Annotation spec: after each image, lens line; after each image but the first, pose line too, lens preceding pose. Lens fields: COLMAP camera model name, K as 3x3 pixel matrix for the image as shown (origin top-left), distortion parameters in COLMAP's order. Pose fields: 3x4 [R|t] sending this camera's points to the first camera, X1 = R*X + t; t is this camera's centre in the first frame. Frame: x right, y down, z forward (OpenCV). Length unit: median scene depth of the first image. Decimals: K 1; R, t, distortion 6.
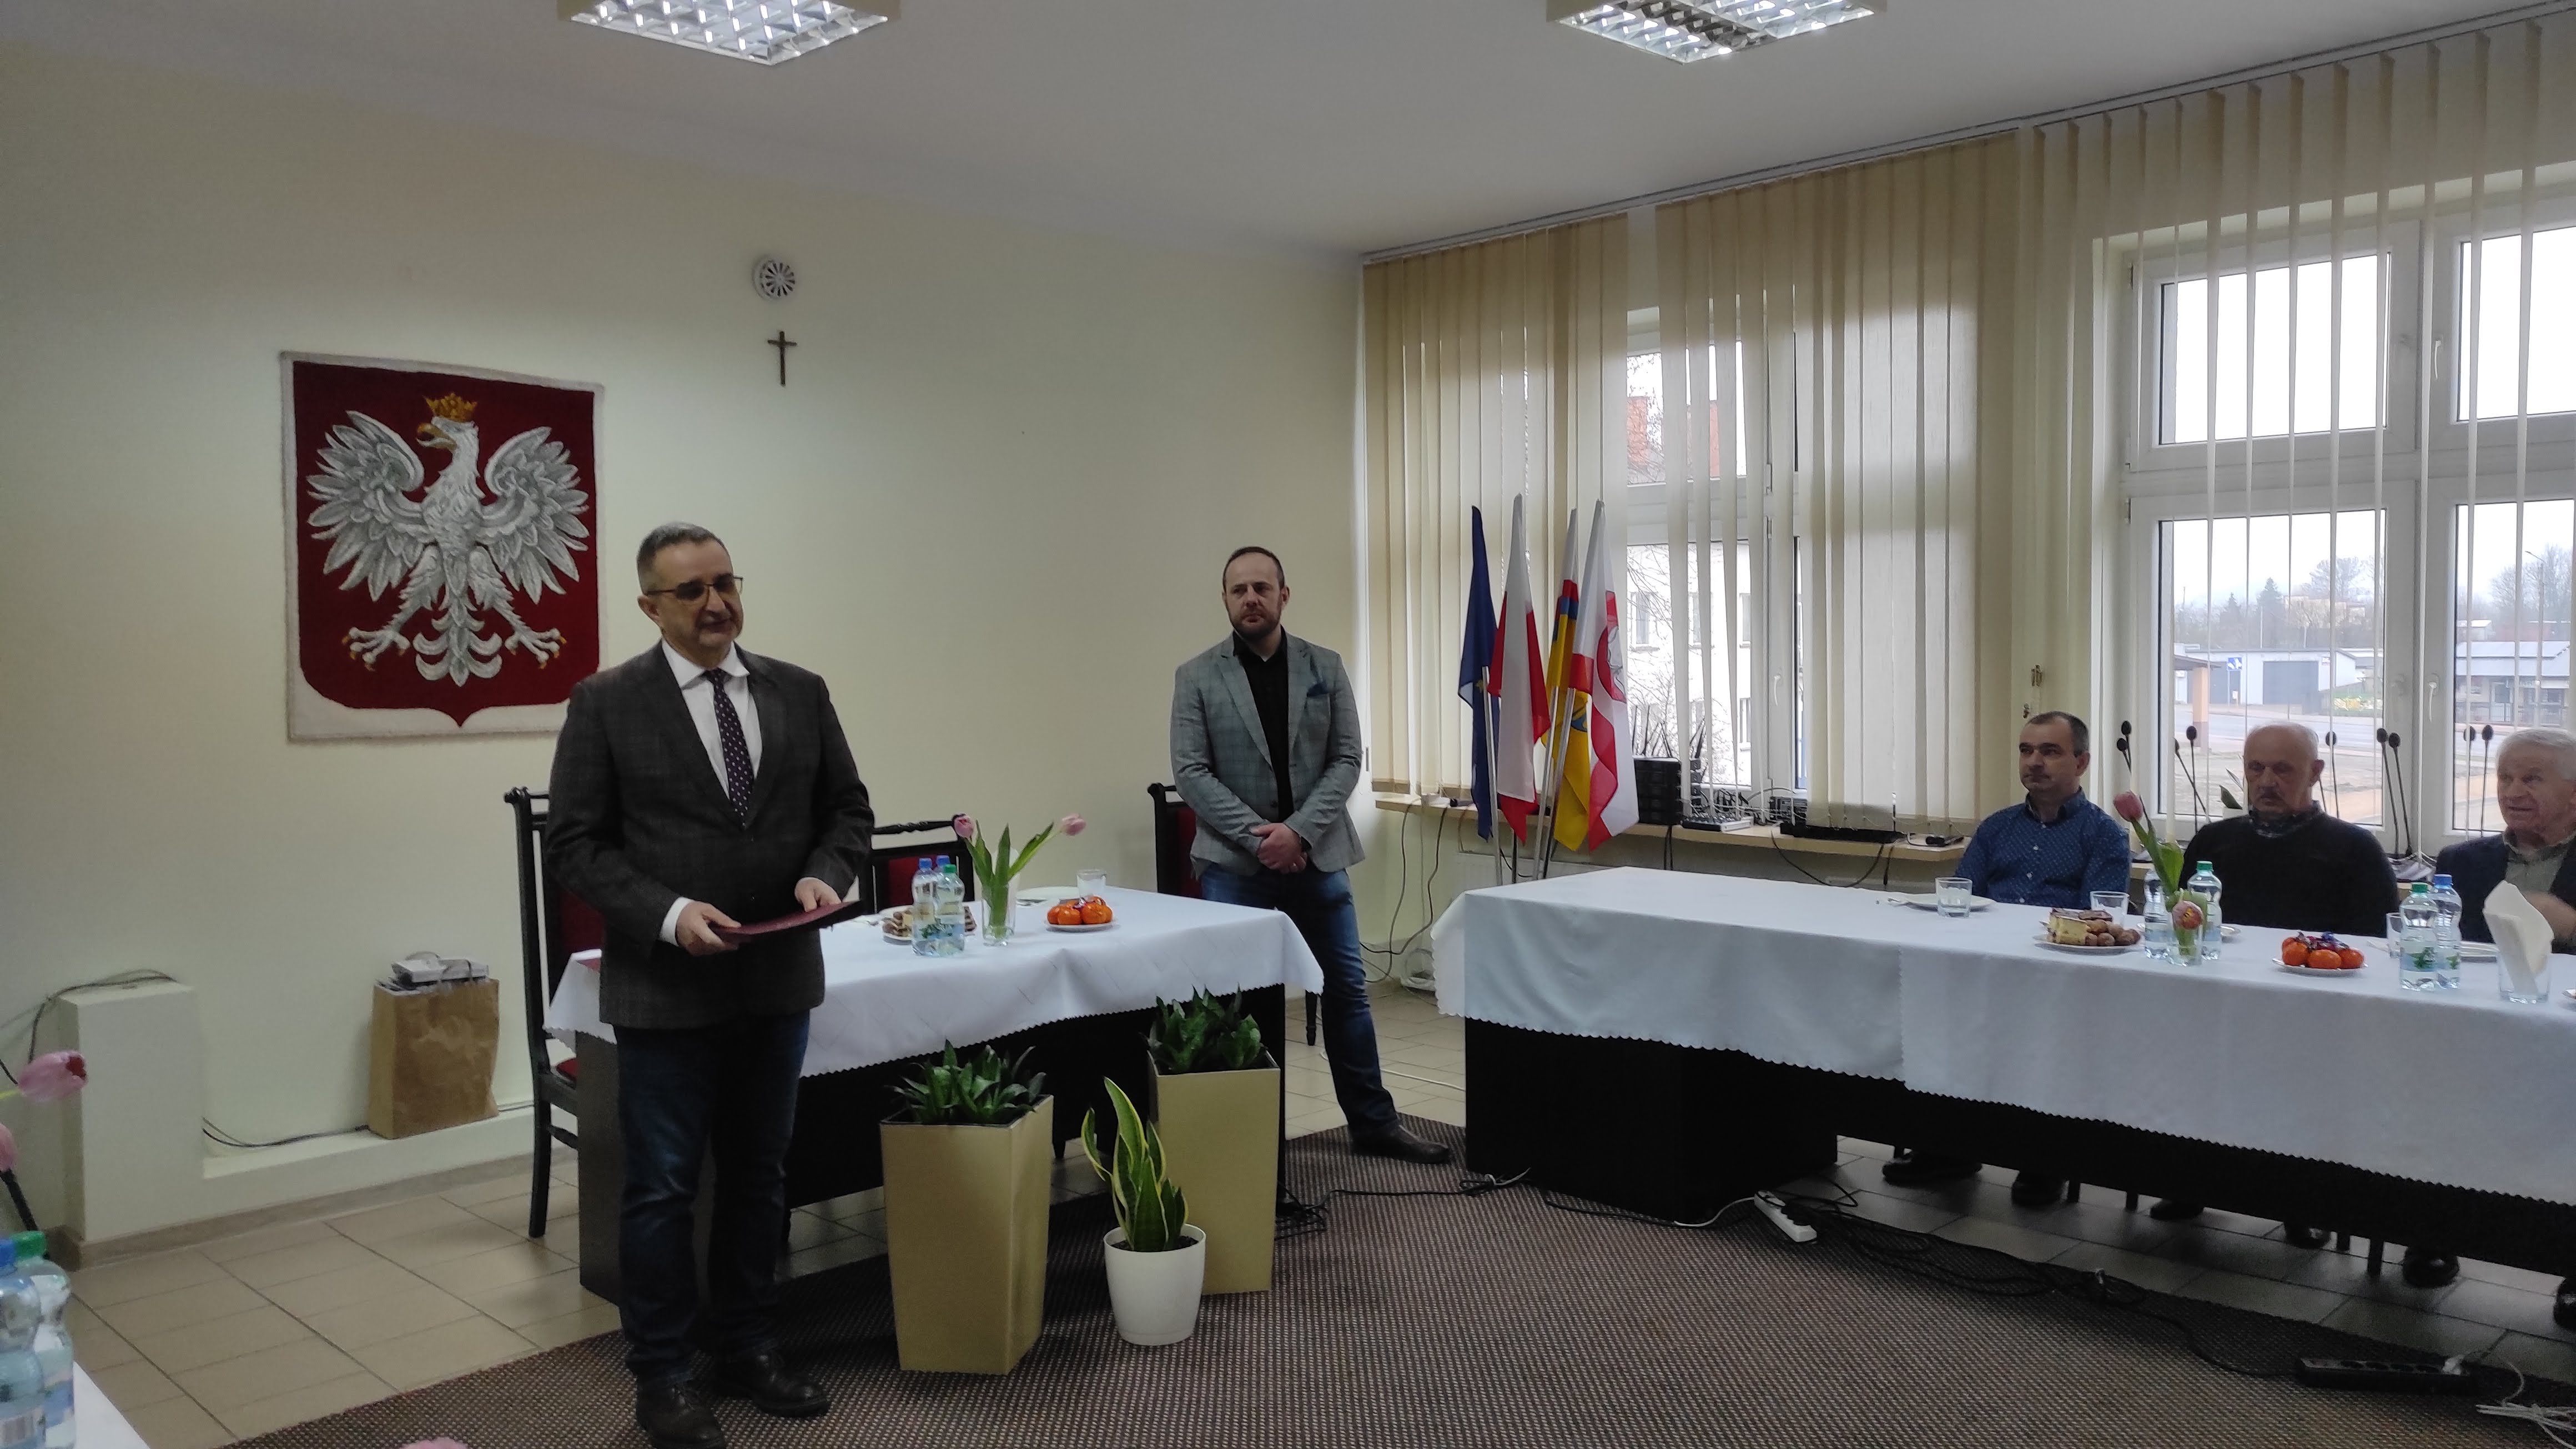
lens RADIAL K [[1880.5, 0, 1294.7], [0, 1880.5, 728.0], [0, 0, 1]] dist [0.060033, -0.060986]
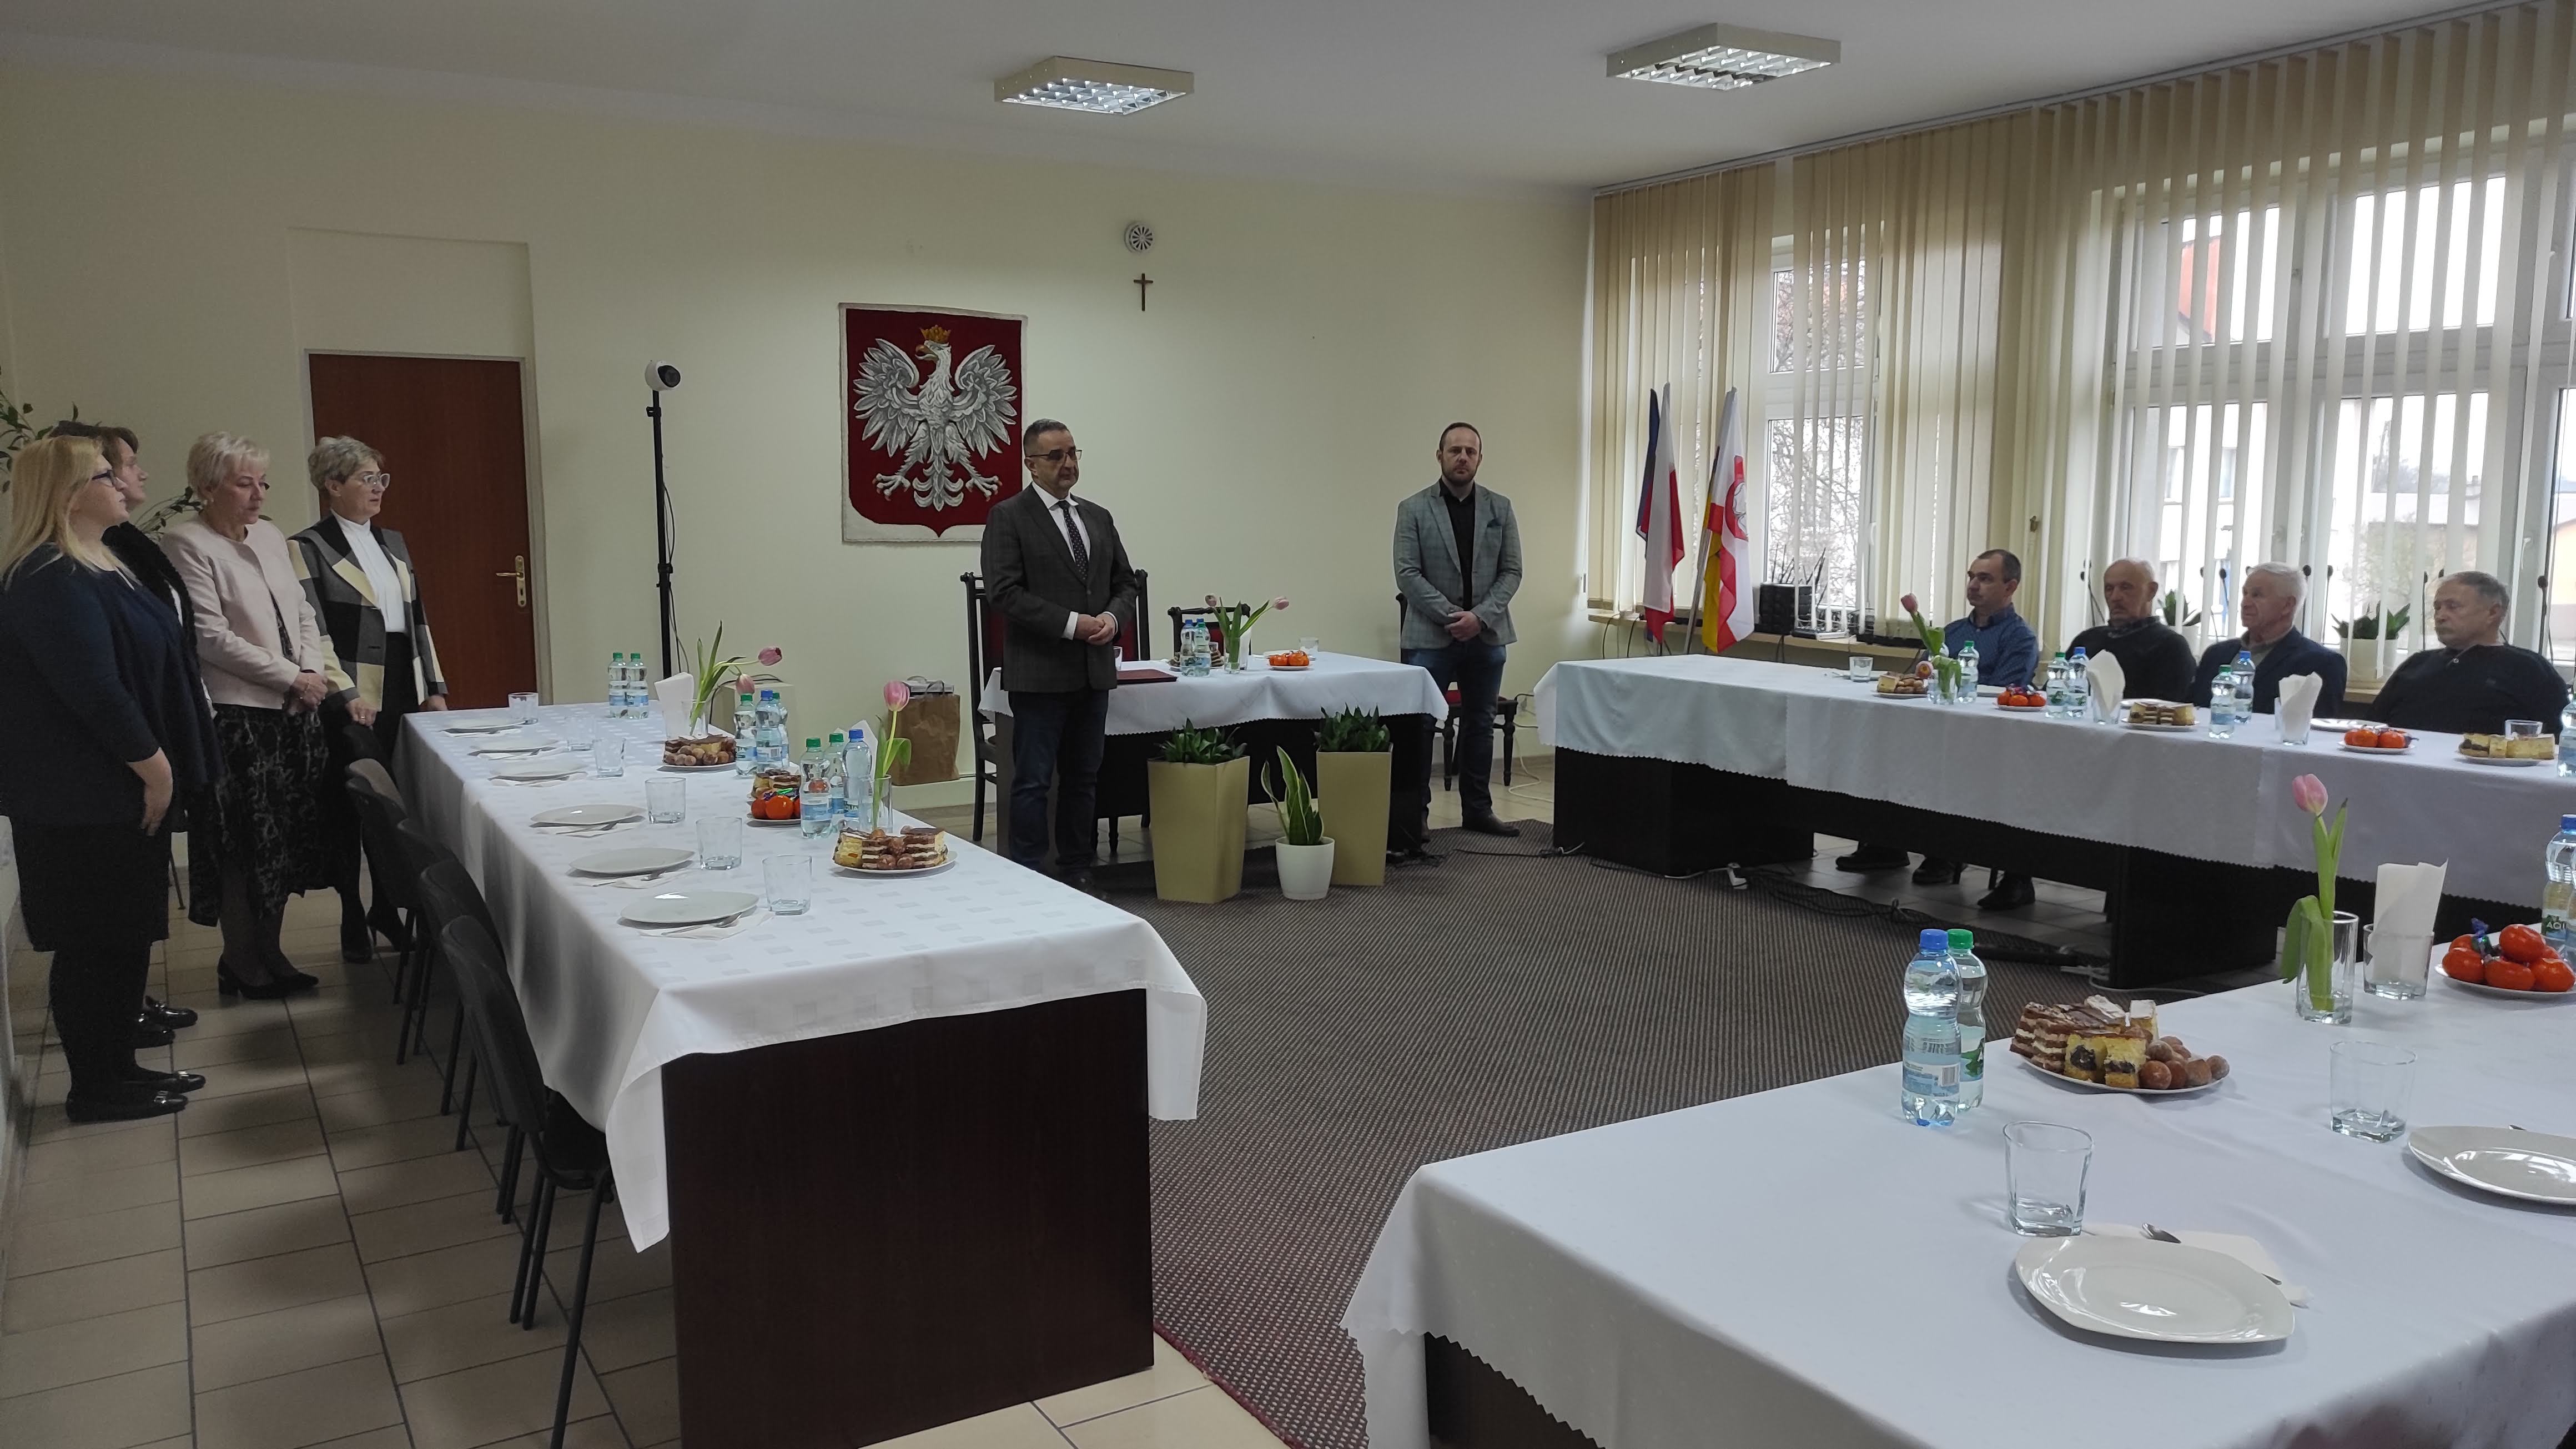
lens RADIAL K [[1880.5, 0, 1282.9], [0, 1880.5, 742.7], [0, 0, 1]] dist [0.060033, -0.060986]
pose [[0.968601, 0.047573, -0.244025, 0.238549], [-0.026085, 0.995551, 0.090545, 0.020807], [0.247247, -0.081336, 0.965533, -0.479779]]
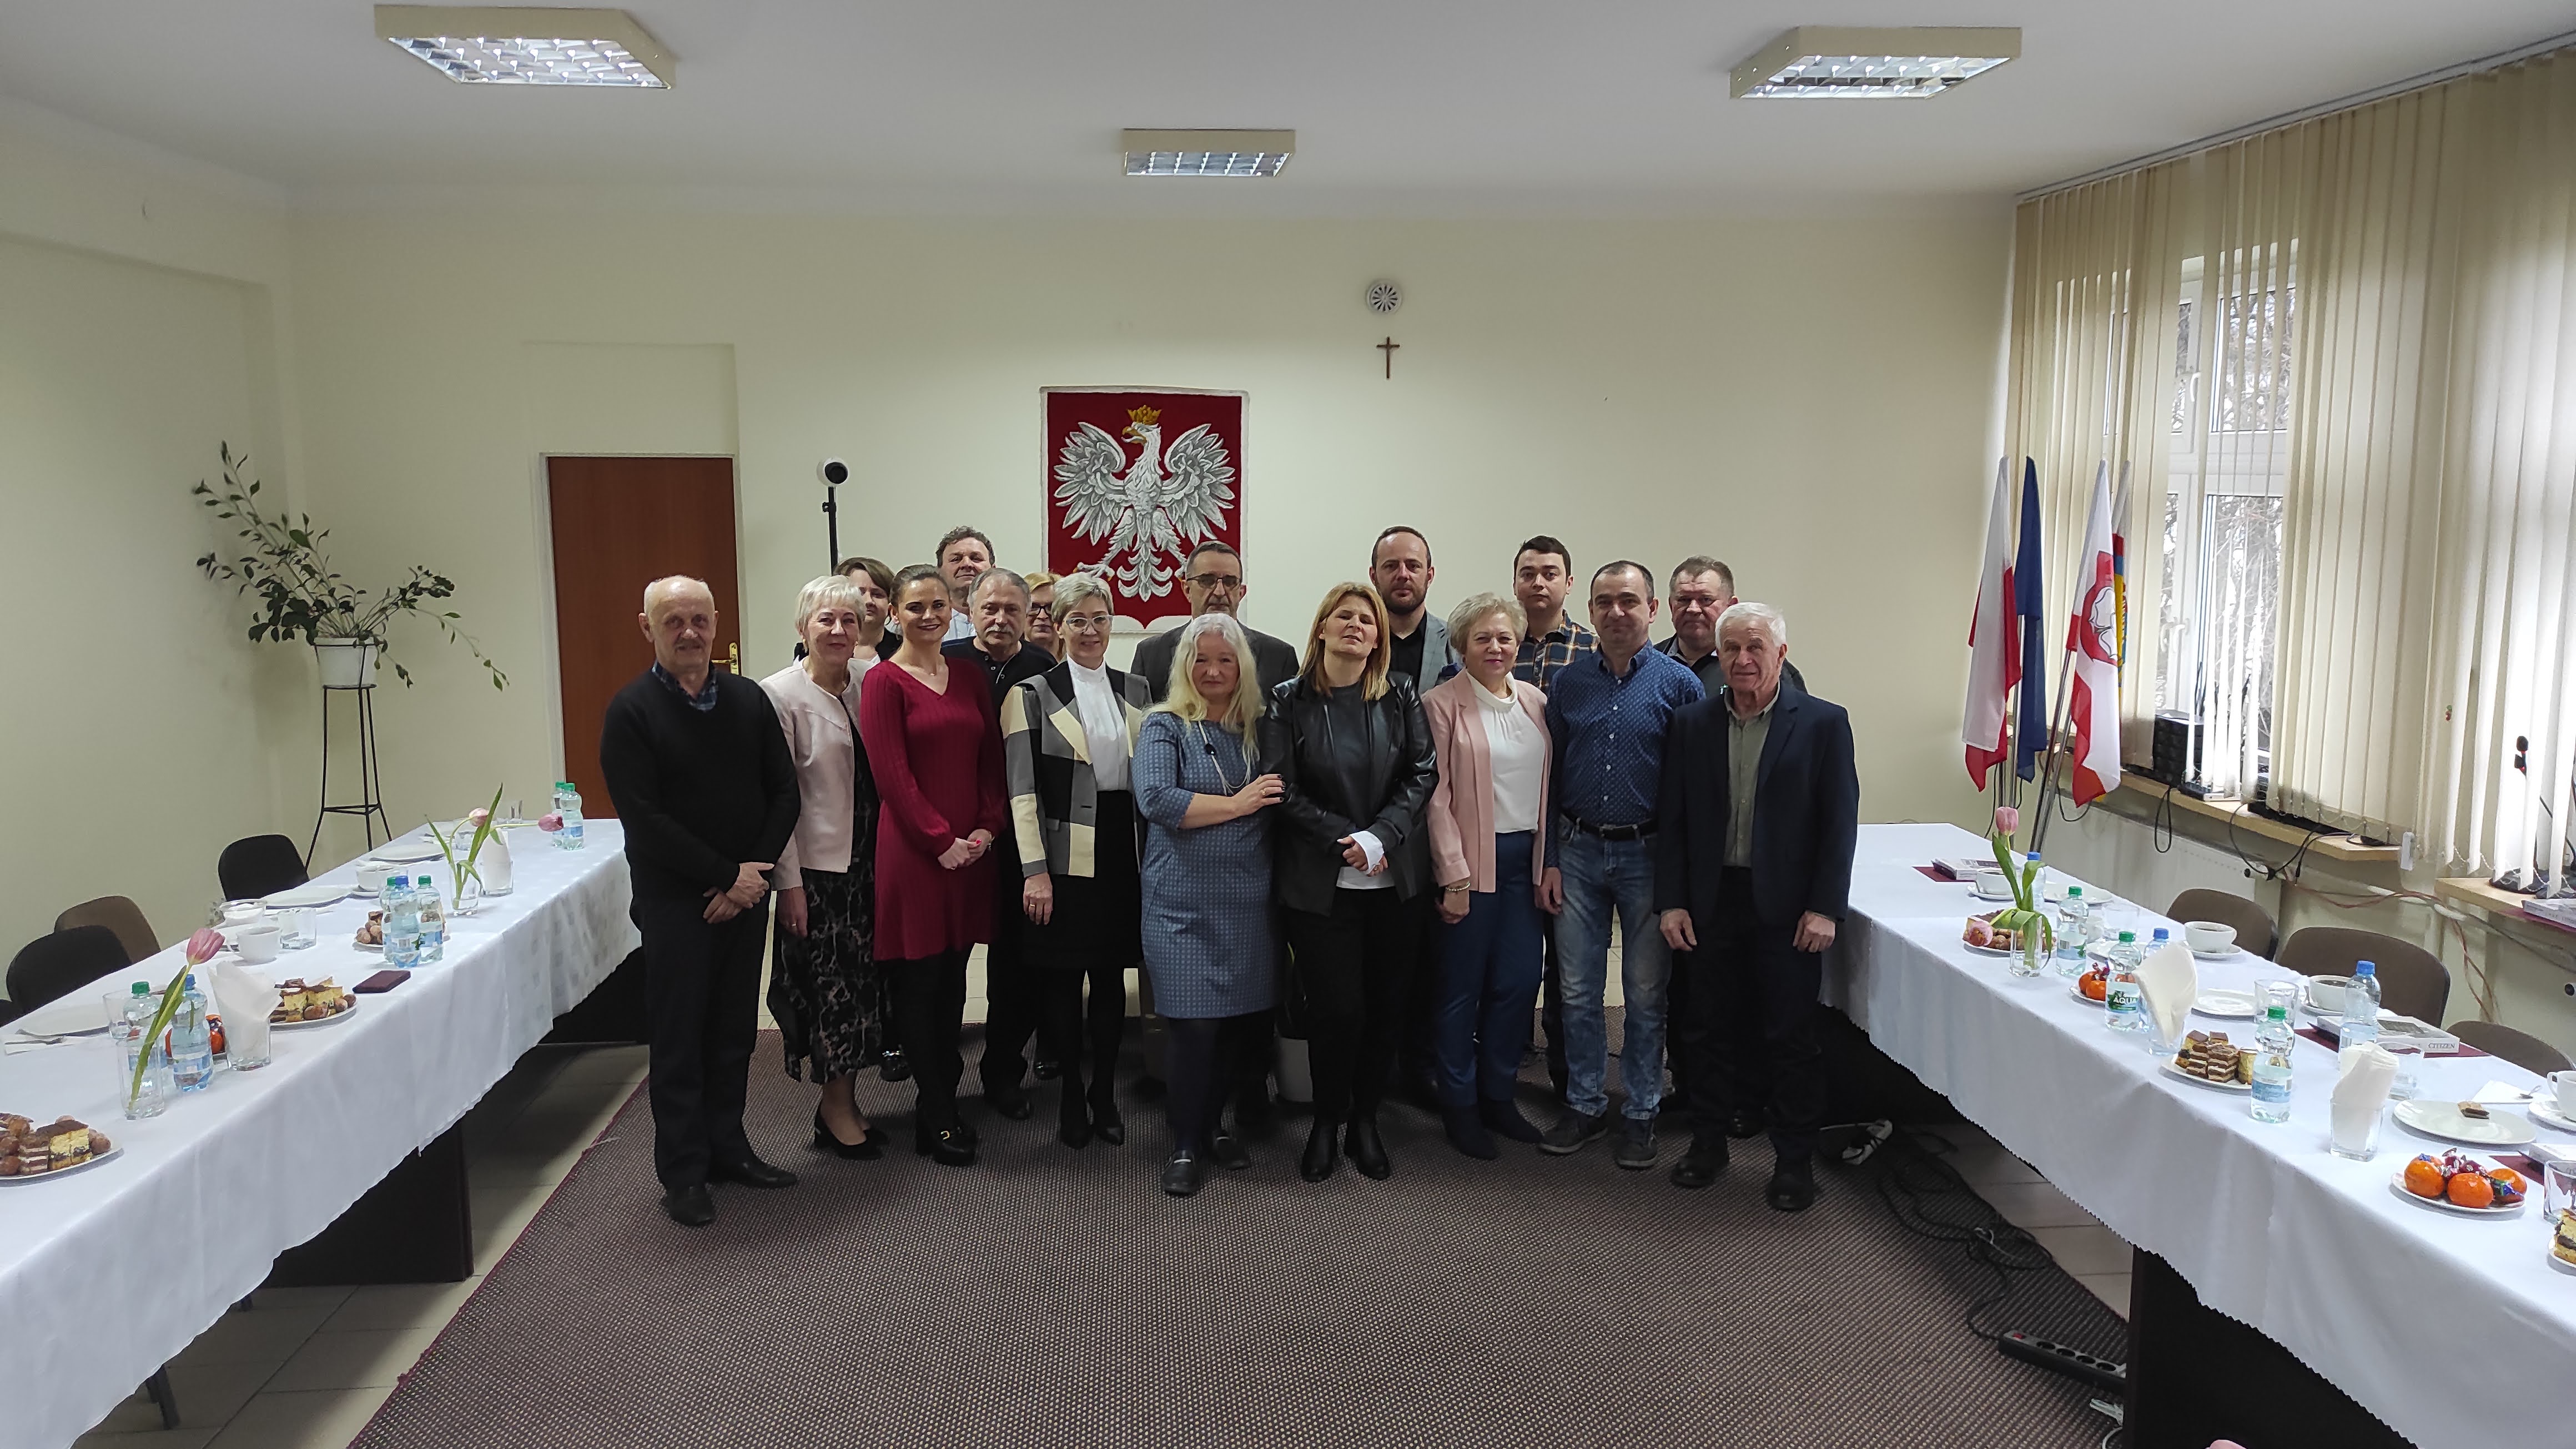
lens RADIAL K [[1880.5, 0, 1287.0], [0, 1880.5, 742.6], [0, 0, 1]] dist [0.060033, -0.060986]
pose [[0.768936, 0.105388, -0.630580, 0.602385], [-0.039708, 0.992288, 0.117419, -0.091149], [0.638092, -0.065249, 0.767191, -0.081626]]
